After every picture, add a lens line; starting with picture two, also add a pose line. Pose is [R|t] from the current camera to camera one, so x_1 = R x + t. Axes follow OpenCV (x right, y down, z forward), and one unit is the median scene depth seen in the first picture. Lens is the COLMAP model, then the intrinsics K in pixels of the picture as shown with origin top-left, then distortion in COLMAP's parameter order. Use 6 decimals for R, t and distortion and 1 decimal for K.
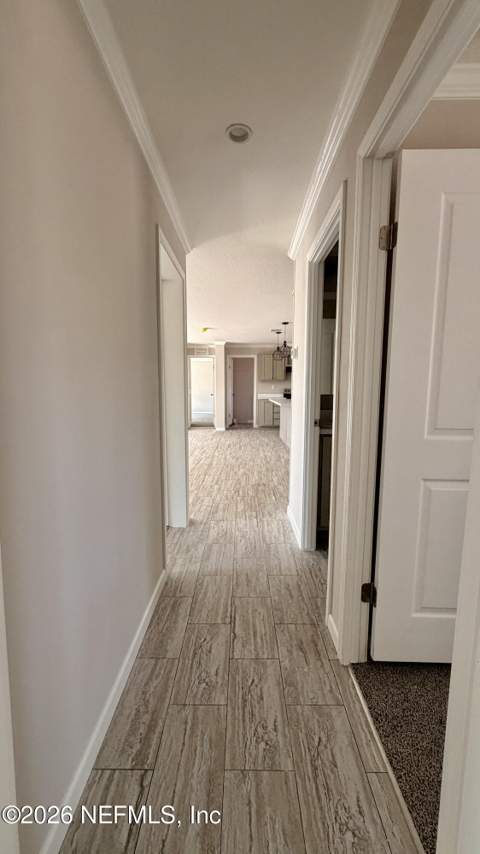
lens RADIAL K [[339.6, 0, 239.6], [0, 339.6, 424.8], [0, 0, 1]] dist [0.000390, 0.000281]
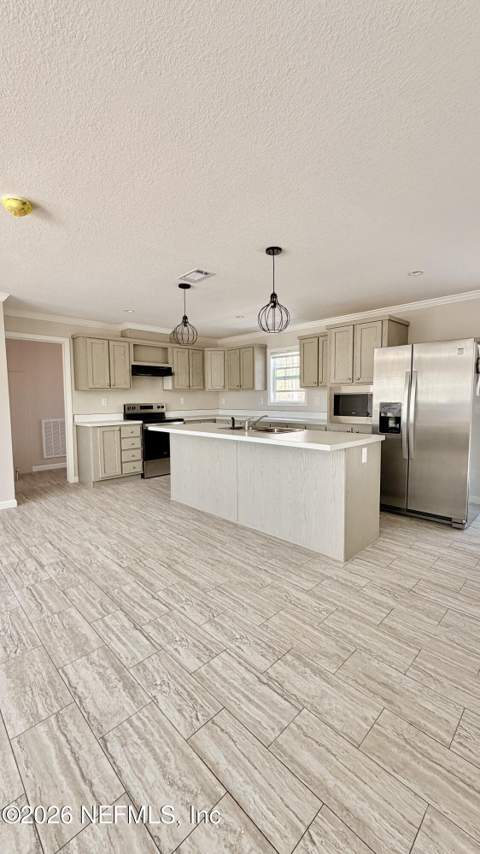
lens RADIAL K [[339.6, 0, 239.6], [0, 339.6, 424.8], [0, 0, 1]] dist [0.000390, 0.000281]
pose [[0.703911, -0.061972, 0.707580, -0.138527], [0.091130, 0.995833, -0.003439, -0.055088], [-0.704418, 0.066902, 0.706625, 0.488766]]
